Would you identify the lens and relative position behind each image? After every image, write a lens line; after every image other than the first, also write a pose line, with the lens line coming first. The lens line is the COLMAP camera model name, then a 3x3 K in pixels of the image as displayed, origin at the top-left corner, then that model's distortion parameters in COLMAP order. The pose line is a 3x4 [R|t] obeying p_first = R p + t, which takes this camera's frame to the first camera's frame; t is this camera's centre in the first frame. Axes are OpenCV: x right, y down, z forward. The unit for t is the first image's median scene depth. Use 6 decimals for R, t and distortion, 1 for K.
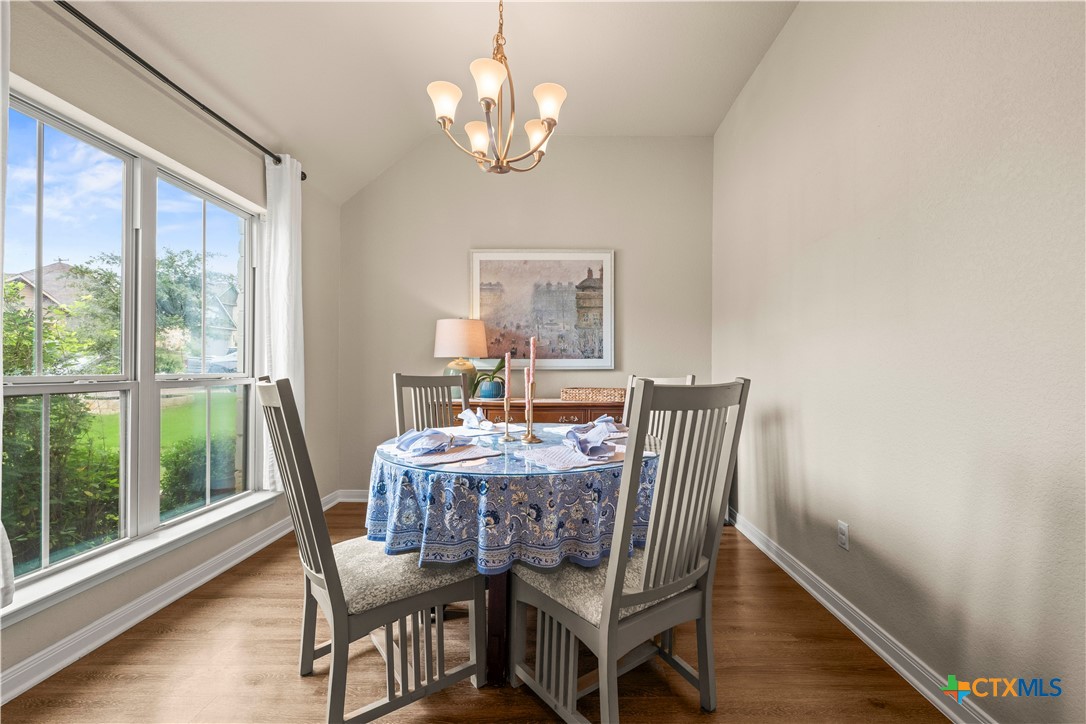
lens RADIAL K [[428.6, 0, 552.6], [0, 428.6, 371.7], [0, 0, 1]] dist [-0.000840, -0.000300]
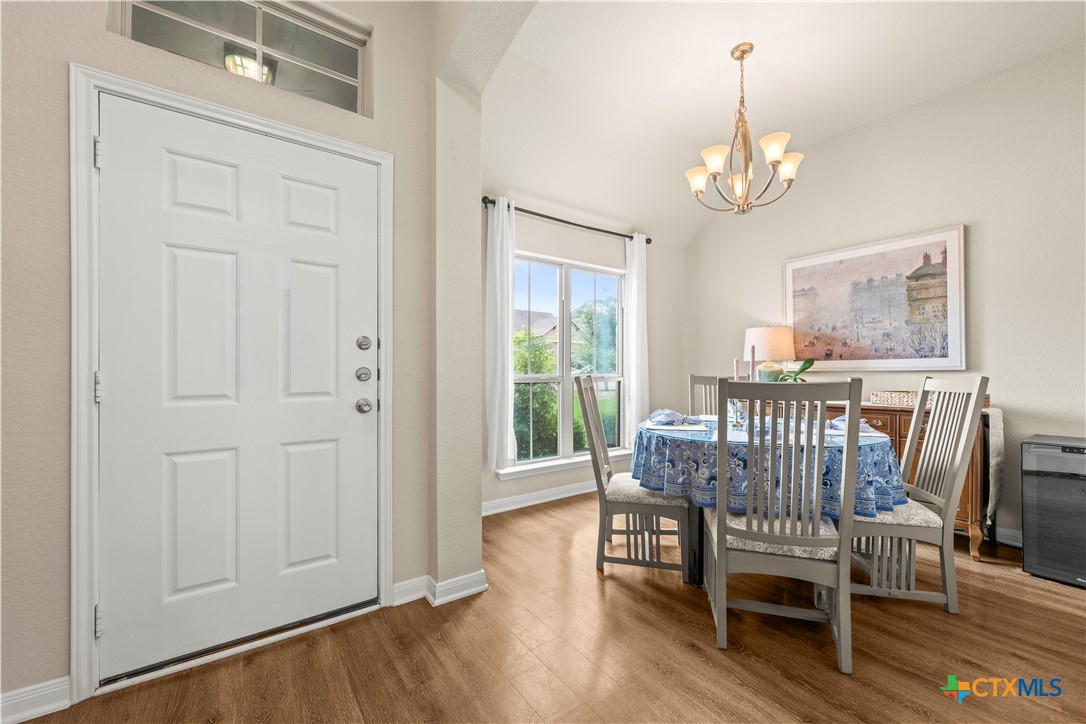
lens RADIAL K [[428.6, 0, 552.6], [0, 428.6, 371.7], [0, 0, 1]] dist [-0.000840, -0.000300]
pose [[0.589741, -0.003098, -0.807587, 0.346266], [-0.000629, 0.999991, -0.004296, 0.001401], [0.807592, 0.003041, 0.589733, -0.118934]]
